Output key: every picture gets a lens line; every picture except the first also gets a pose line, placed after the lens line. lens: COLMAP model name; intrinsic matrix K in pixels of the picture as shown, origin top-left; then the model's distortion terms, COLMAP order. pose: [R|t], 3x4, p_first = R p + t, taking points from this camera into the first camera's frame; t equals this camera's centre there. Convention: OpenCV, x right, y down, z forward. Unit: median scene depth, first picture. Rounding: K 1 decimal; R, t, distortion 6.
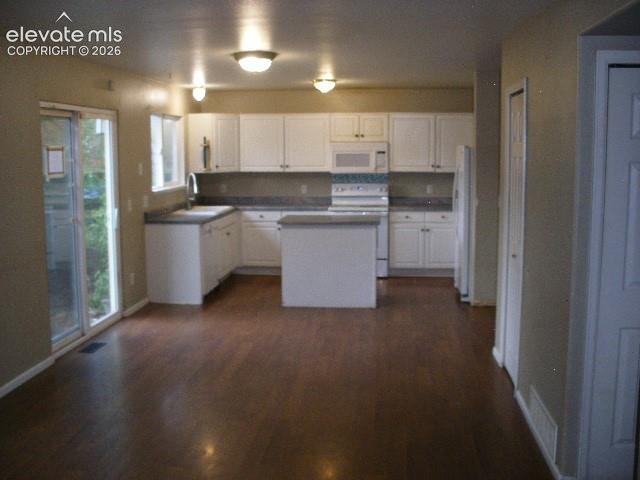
lens RADIAL K [[675.3, 0, 324.7], [0, 675.3, 237.9], [0, 0, 1]] dist [-0.135259, 0.000000]
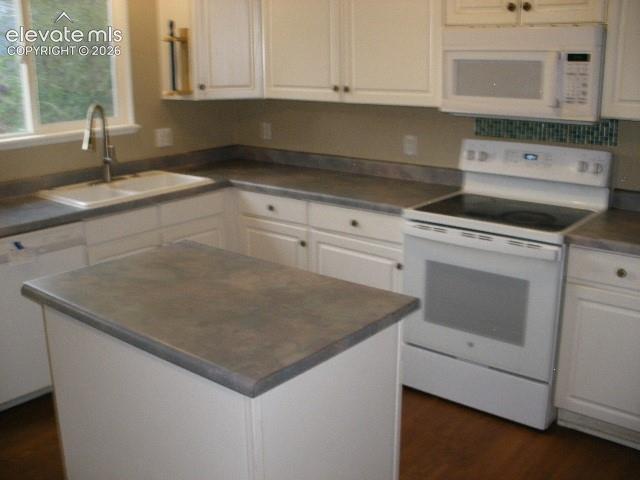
lens RADIAL K [[675.3, 0, 317.7], [0, 675.3, 234.3], [0, 0, 1]] dist [-0.135259, 0.000000]
pose [[0.823868, 0.143822, -0.548231, 0.165714], [-0.068368, 0.985424, 0.155773, -0.083154], [0.562643, -0.090854, 0.821692, 0.661460]]
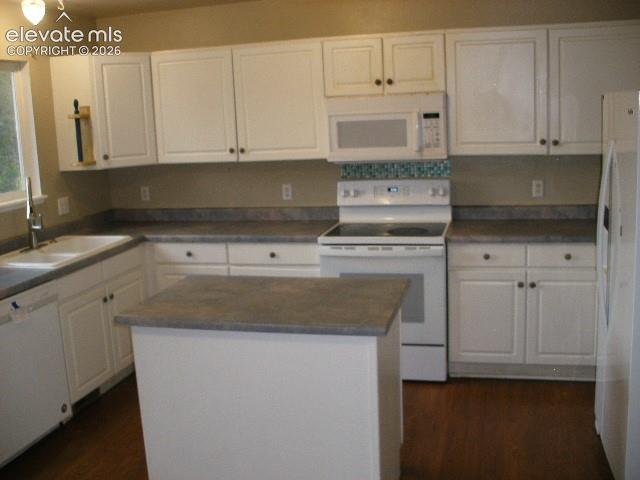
lens RADIAL K [[675.3, 0, 316.4], [0, 675.3, 237.9], [0, 0, 1]] dist [-0.135259, 0.000000]
pose [[0.985478, -0.009750, -0.169521, 0.083500], [0.019311, 0.998308, 0.054843, -0.068846], [0.168699, -0.057320, 0.984000, 0.522167]]
